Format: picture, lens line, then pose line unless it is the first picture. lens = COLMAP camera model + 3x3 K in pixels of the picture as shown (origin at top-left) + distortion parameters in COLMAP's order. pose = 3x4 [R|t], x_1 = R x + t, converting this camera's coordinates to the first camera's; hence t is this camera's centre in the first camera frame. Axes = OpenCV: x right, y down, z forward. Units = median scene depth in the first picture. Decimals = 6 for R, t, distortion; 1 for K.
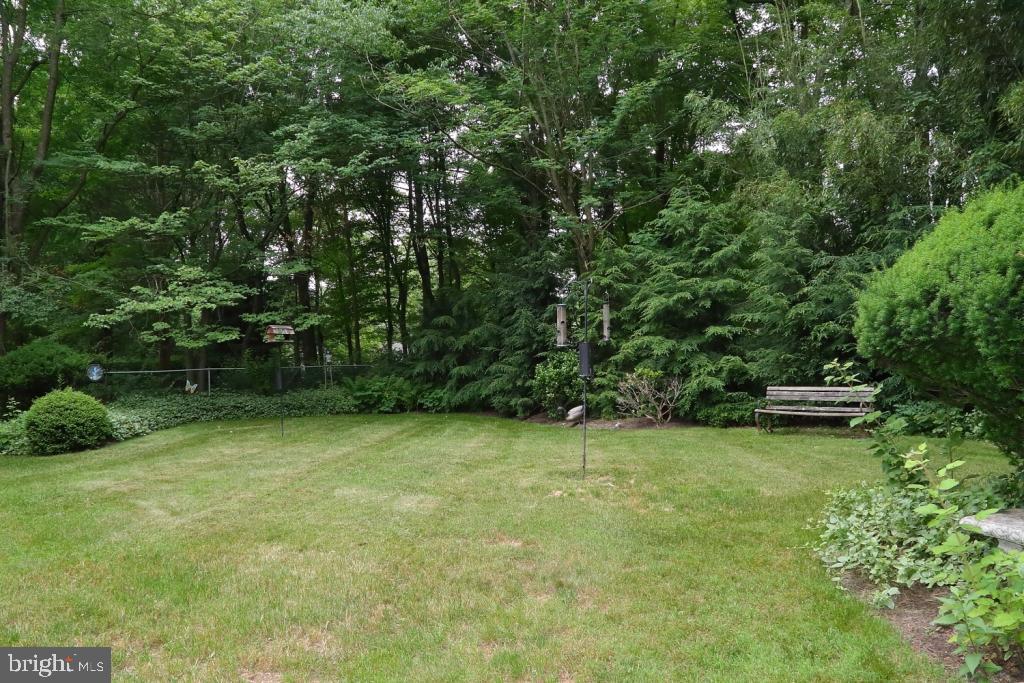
lens RADIAL K [[700.4, 0, 518.8], [0, 700.4, 343.8], [0, 0, 1]] dist [-0.107229, 0.049299]
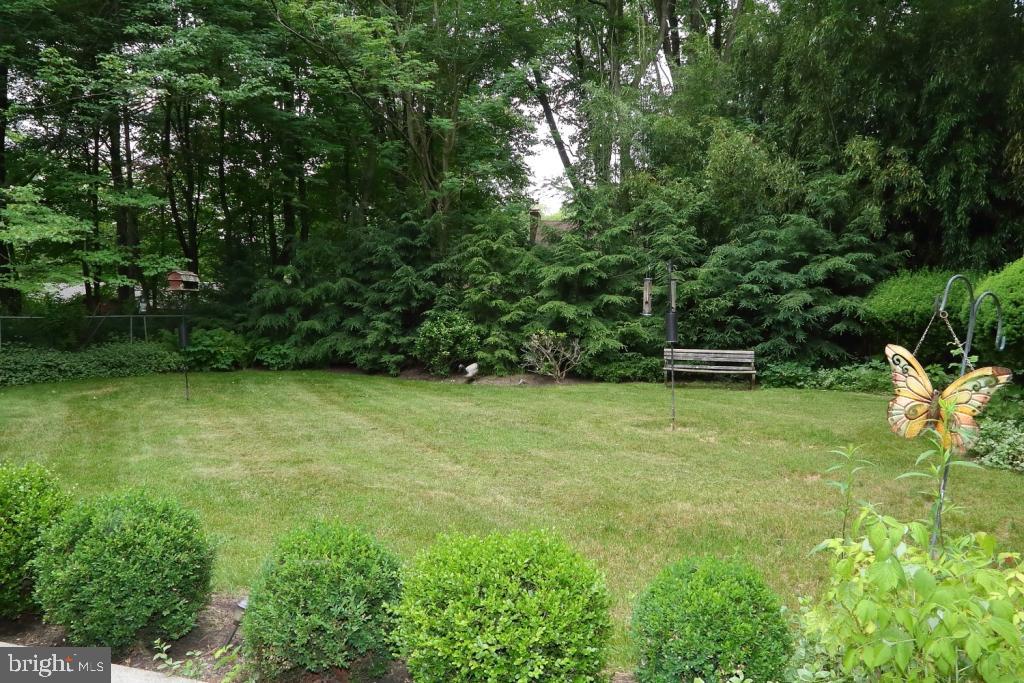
lens RADIAL K [[700.4, 0, 511.2], [0, 700.4, 342.3], [0, 0, 1]] dist [-0.107229, 0.049299]
pose [[0.872219, 0.009909, 0.489015, -0.378149], [-0.043465, 0.997410, 0.057315, -0.005545], [-0.487181, -0.071246, 0.870390, 0.061761]]
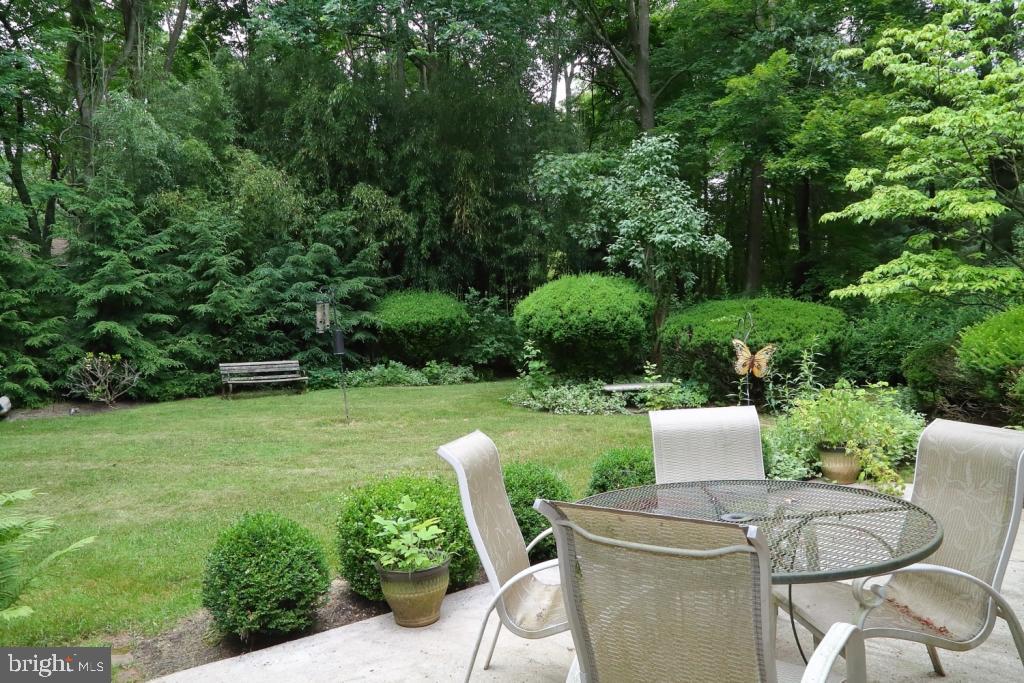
lens RADIAL K [[700.4, 0, 502.1], [0, 700.4, 342.2], [0, 0, 1]] dist [-0.107229, 0.049299]
pose [[0.137041, -0.010195, 0.990513, -0.667436], [-0.013668, 0.999832, 0.012182, 0.000068], [-0.990471, -0.015208, 0.136879, 0.256011]]
